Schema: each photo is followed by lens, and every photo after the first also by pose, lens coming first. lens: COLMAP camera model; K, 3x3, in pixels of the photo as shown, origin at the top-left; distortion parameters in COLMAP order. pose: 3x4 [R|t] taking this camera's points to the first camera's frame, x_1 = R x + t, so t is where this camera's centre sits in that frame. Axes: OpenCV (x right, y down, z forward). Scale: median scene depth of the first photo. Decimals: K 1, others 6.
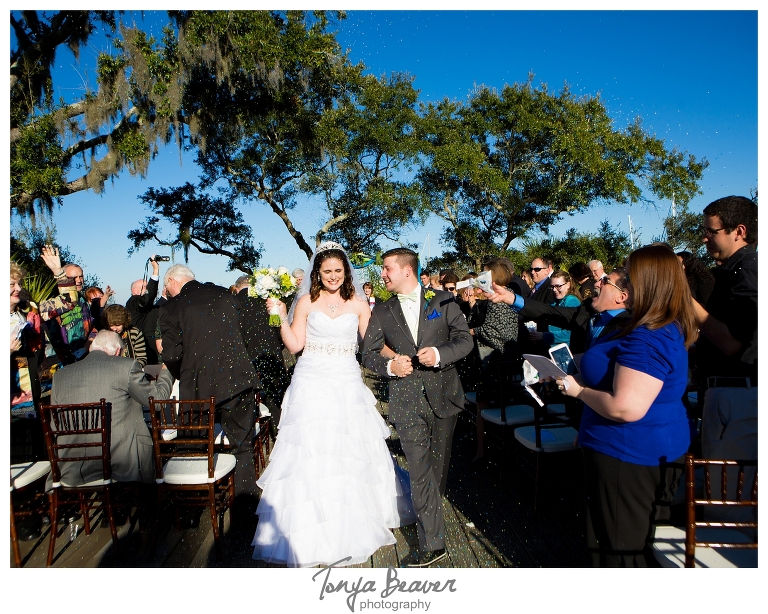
lens RADIAL K [[603.7, 0, 384.7], [0, 603.7, 308.5], [0, 0, 1]] dist [-0.107360, 0.015711]
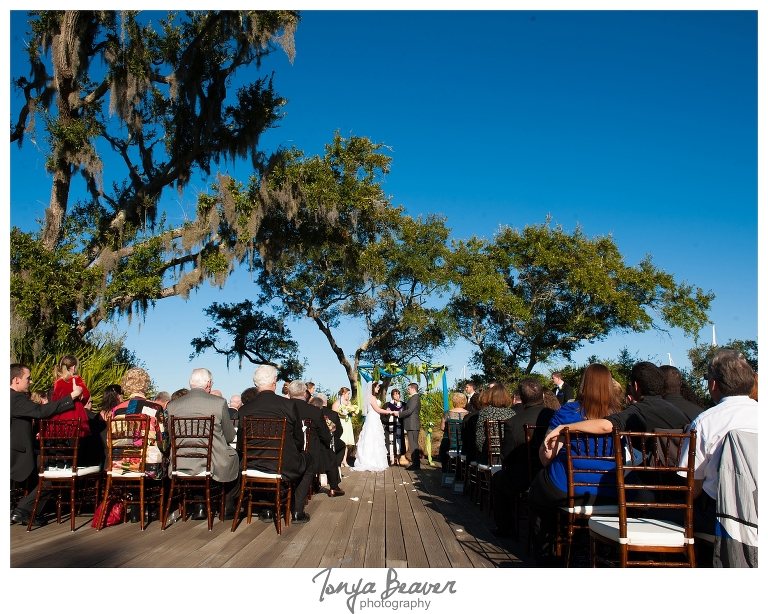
lens RADIAL K [[603.7, 0, 363.9], [0, 603.7, 296.9], [0, 0, 1]] dist [-0.107360, 0.015711]
pose [[0.994579, 0.032032, -0.098932, 0.009753], [-0.054399, 0.971083, -0.232462, 0.040563], [0.088624, 0.236584, 0.967561, -0.110062]]
